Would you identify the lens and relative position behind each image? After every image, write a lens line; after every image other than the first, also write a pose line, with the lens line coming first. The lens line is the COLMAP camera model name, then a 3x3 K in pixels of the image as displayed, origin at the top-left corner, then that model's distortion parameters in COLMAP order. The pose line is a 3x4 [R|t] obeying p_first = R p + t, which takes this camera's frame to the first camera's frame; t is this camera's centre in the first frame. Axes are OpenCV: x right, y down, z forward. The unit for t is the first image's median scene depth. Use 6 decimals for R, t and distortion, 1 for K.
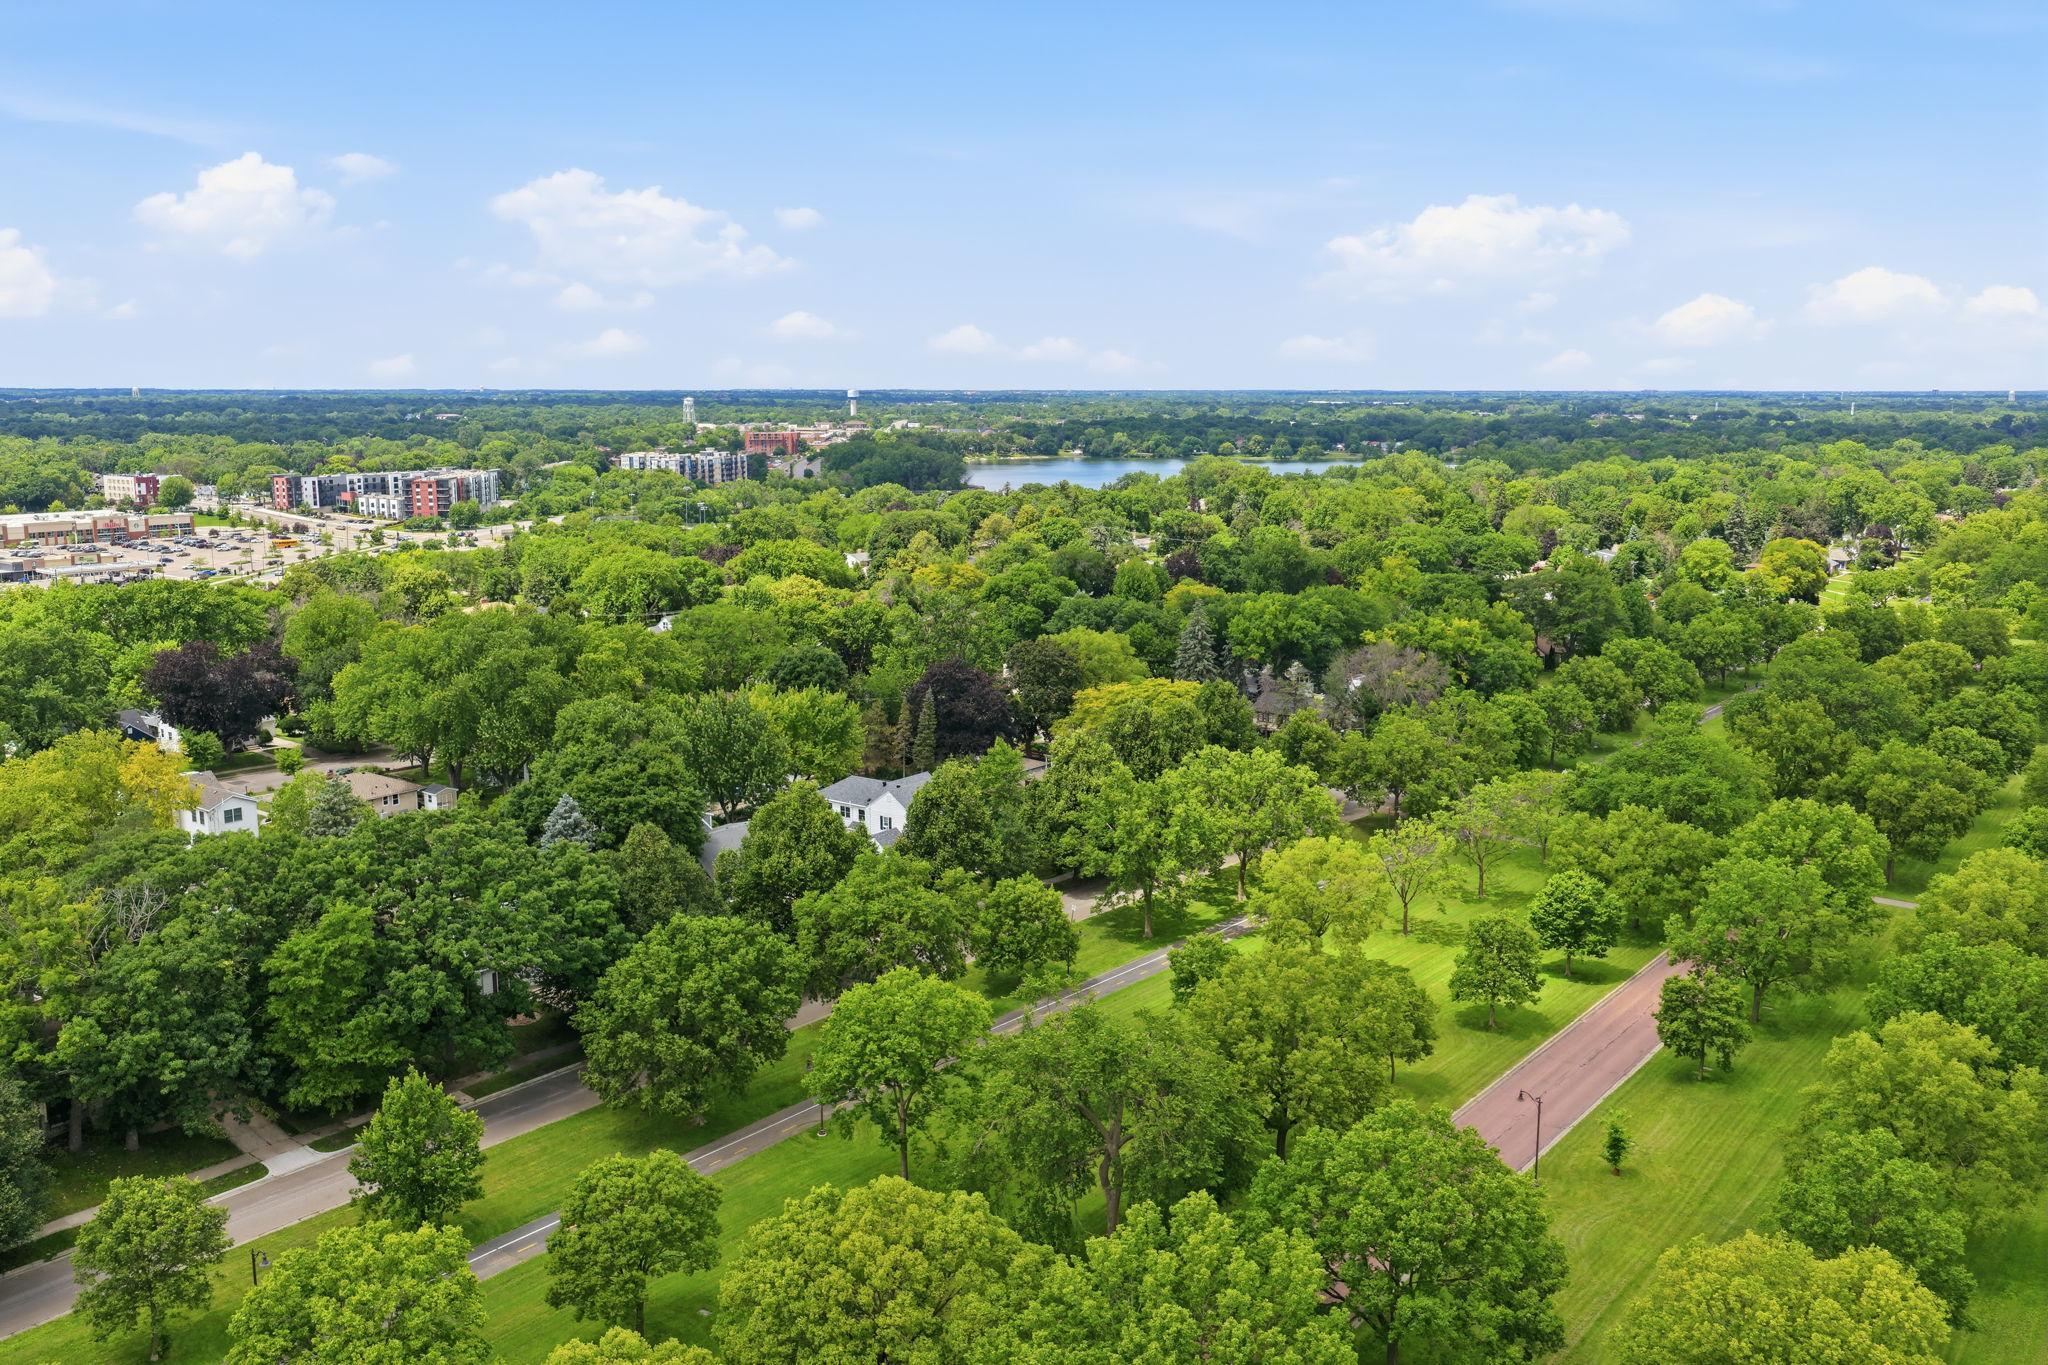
lens RADIAL K [[1700.8, 0, 1024.0], [0, 1700.8, 682.5], [0, 0, 1]] dist [-0.004440, 0.010357]
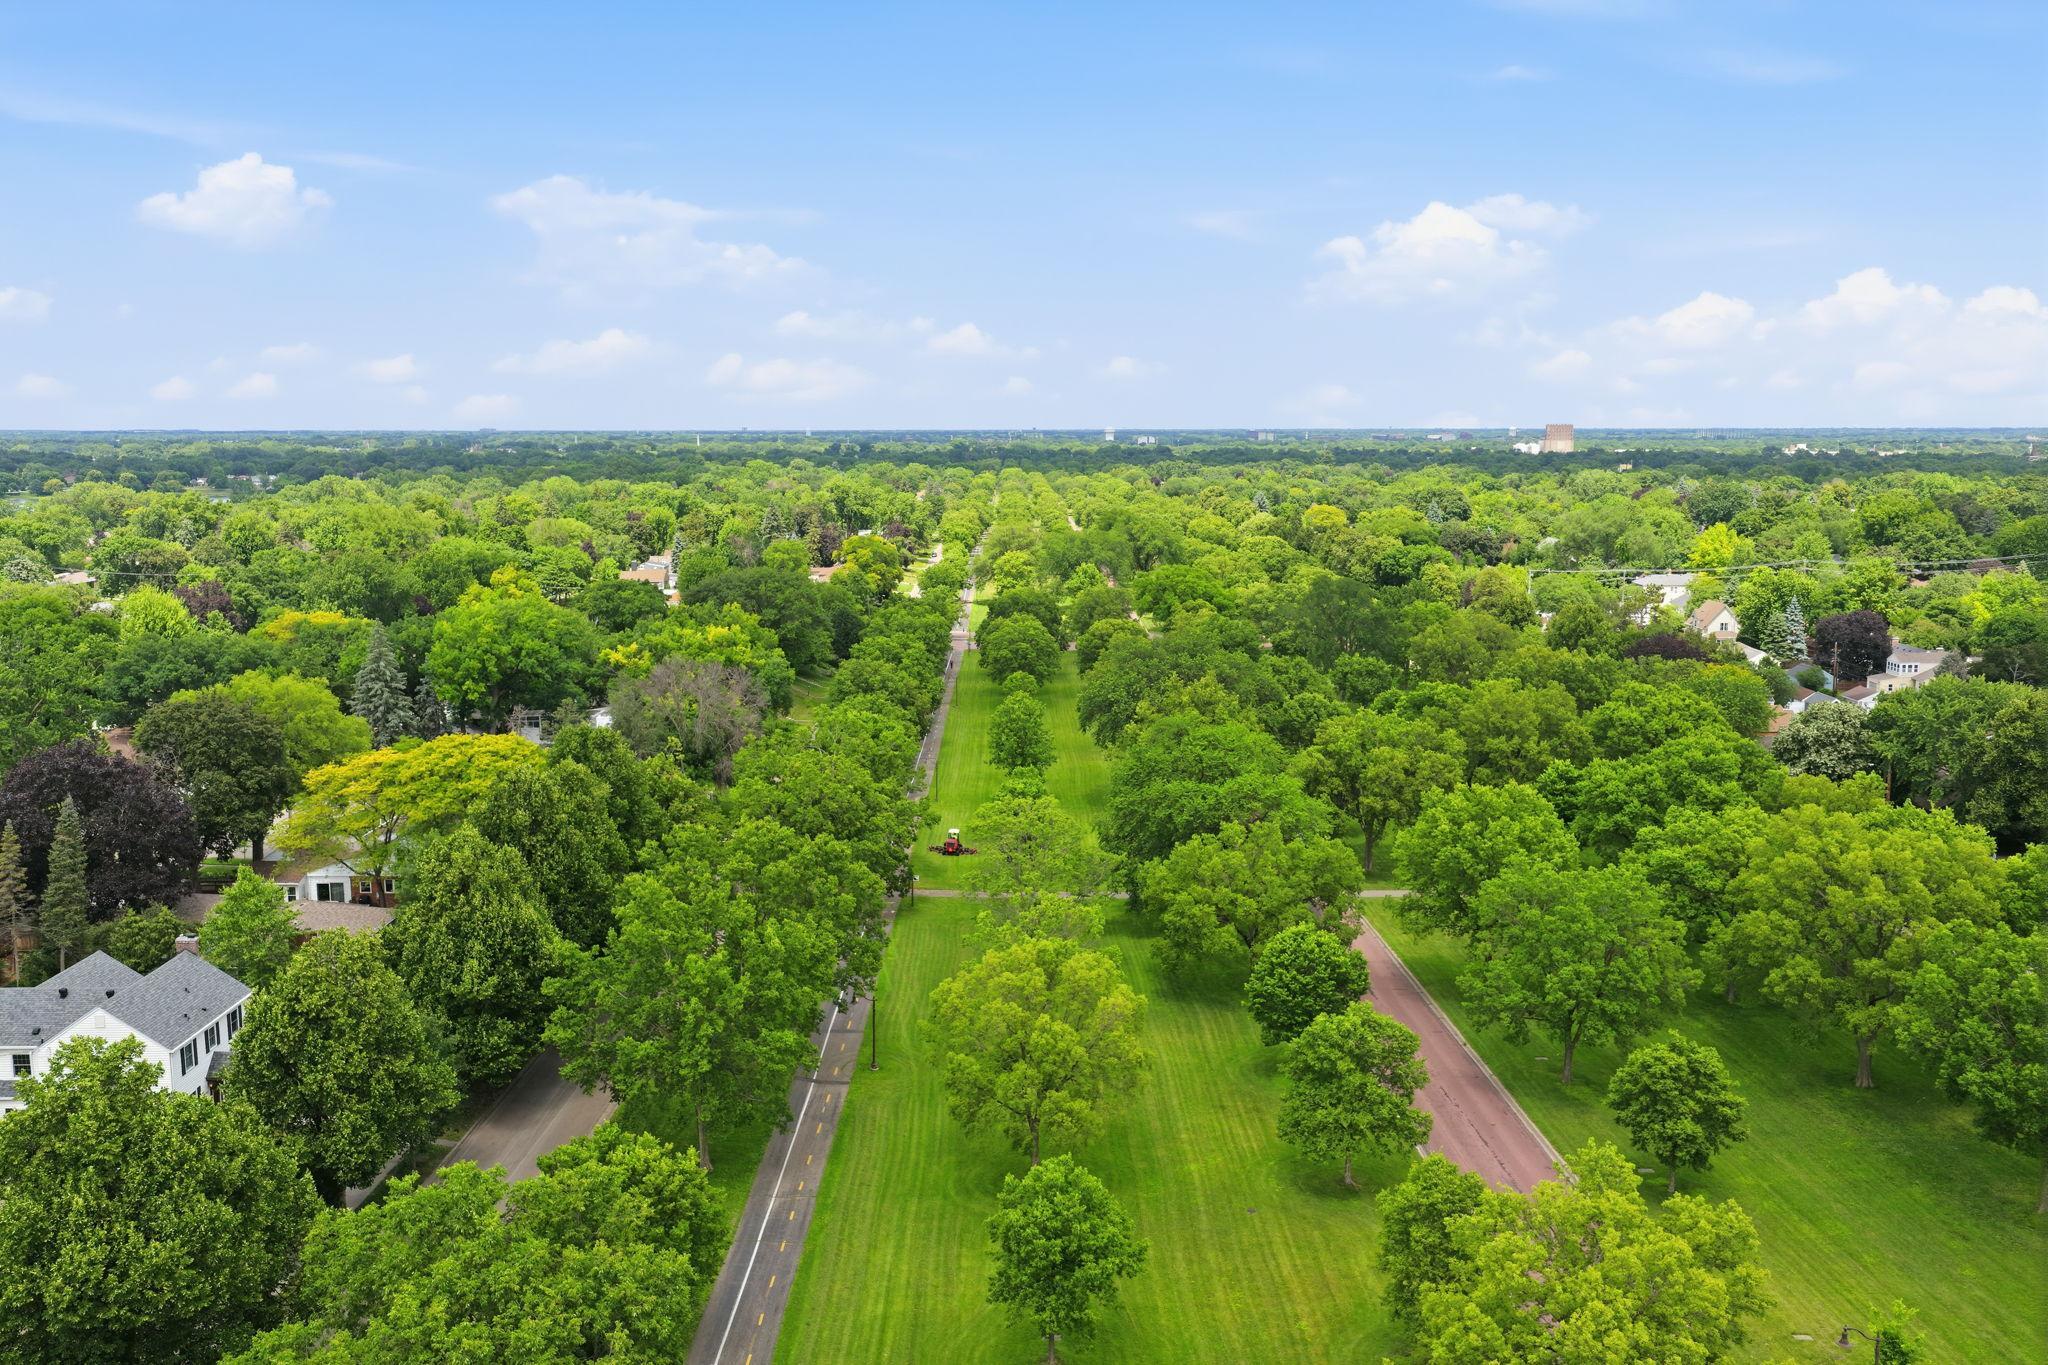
lens RADIAL K [[1700.8, 0, 1024.0], [0, 1700.8, 682.5], [0, 0, 1]] dist [-0.004440, 0.010357]
pose [[0.792412, -0.091075, 0.603149, -0.108205], [0.105256, 0.994374, 0.011866, -0.005634], [-0.600837, 0.054082, 0.797540, 0.297880]]
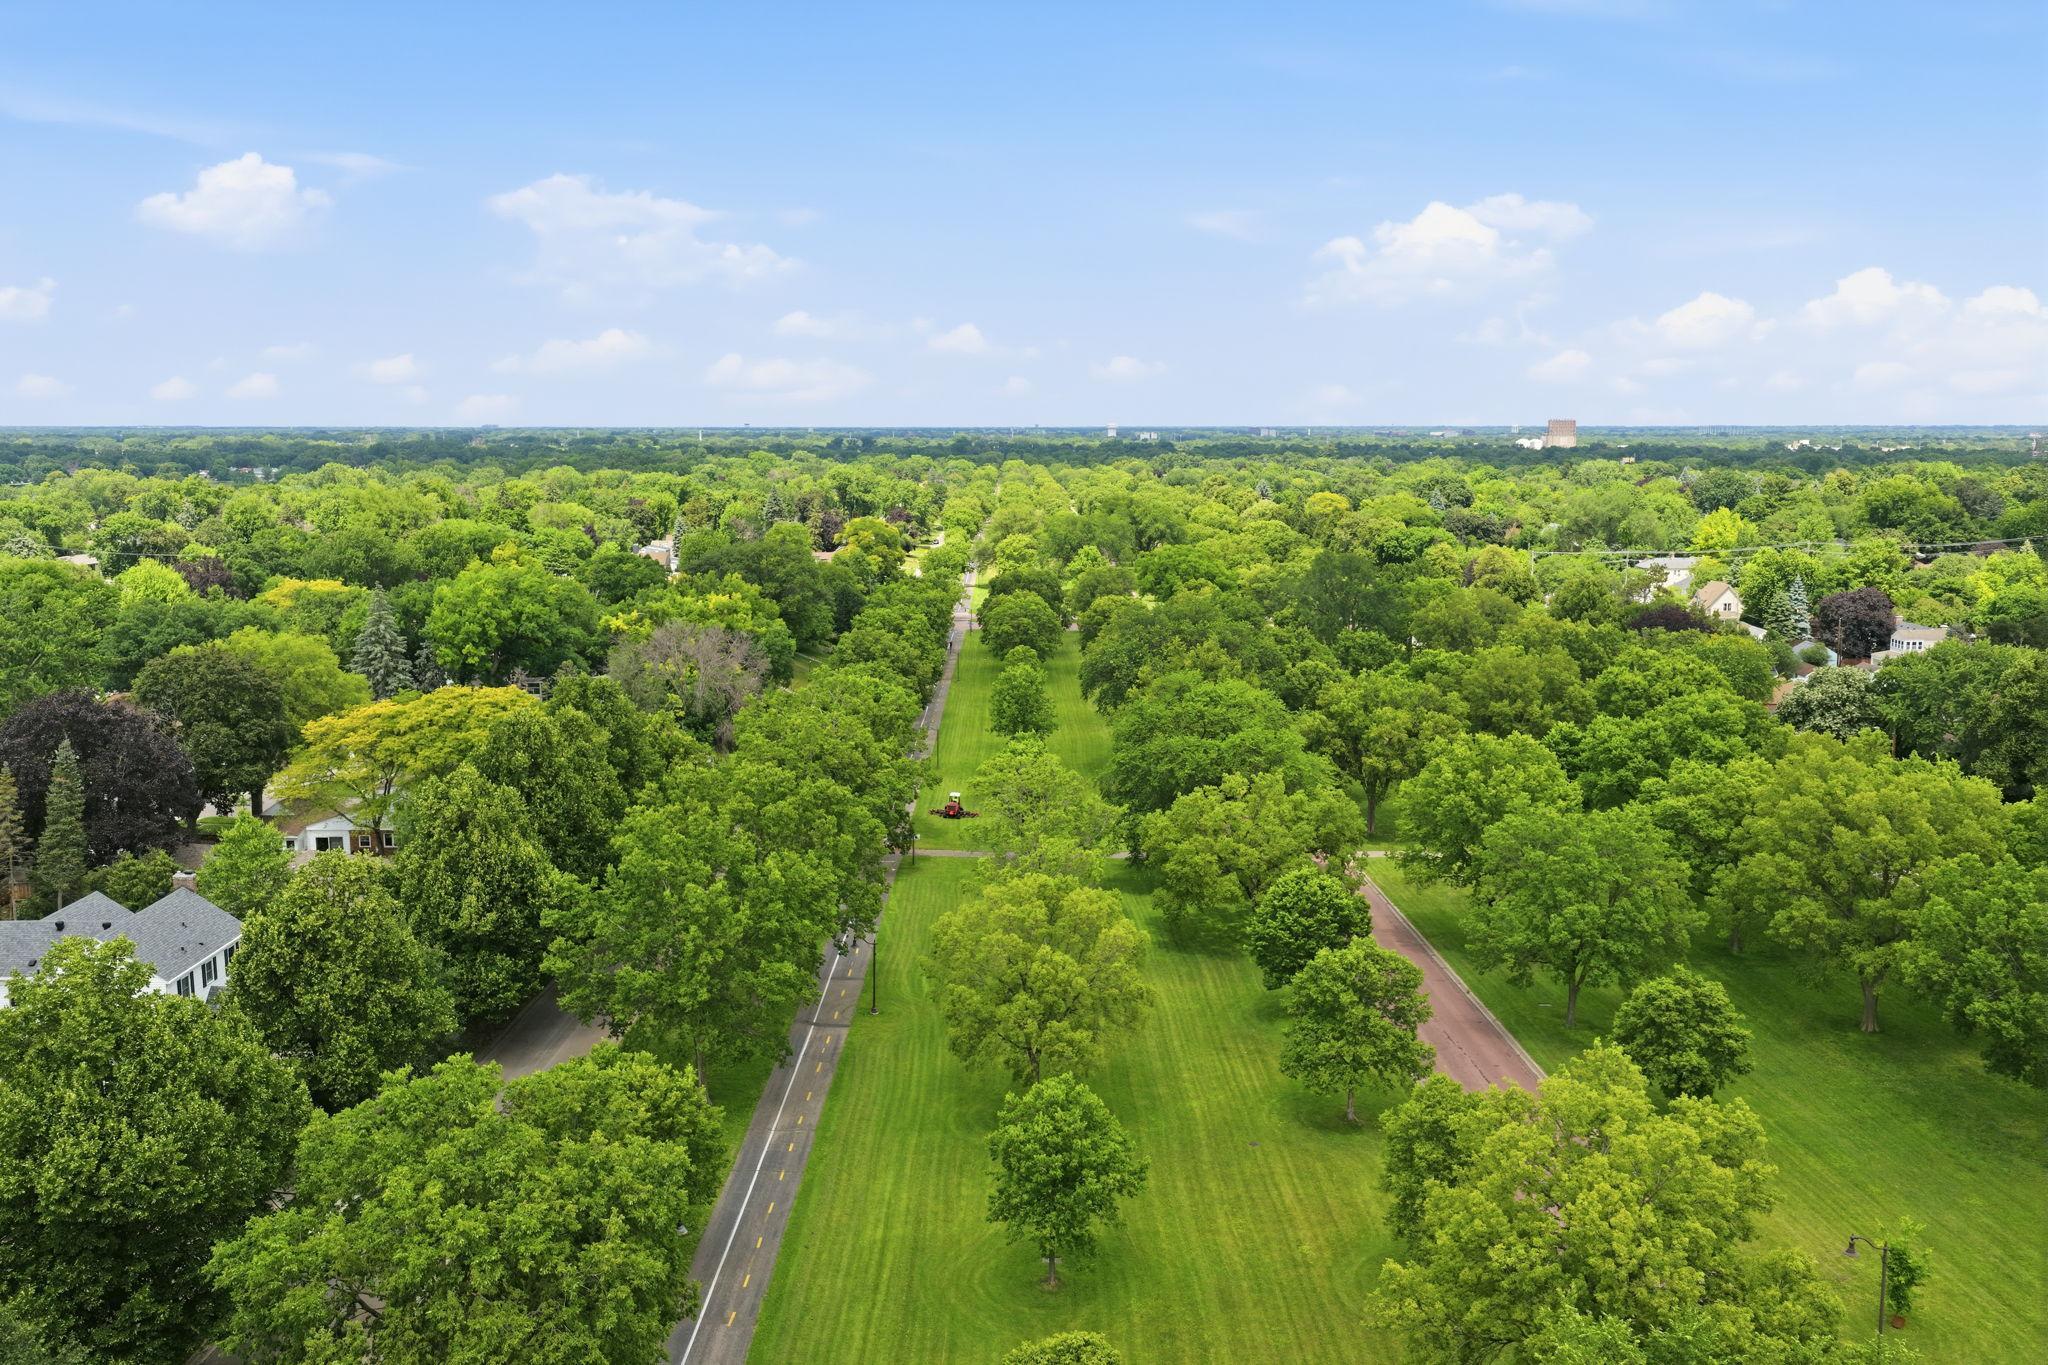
lens RADIAL K [[1700.8, 0, 1024.0], [0, 1700.8, 682.5], [0, 0, 1]] dist [-0.004440, 0.010357]
pose [[0.793217, -0.090514, 0.602175, -0.108127], [0.103535, 0.994539, 0.013109, 0.007886], [-0.600073, 0.051948, 0.798257, 0.300228]]
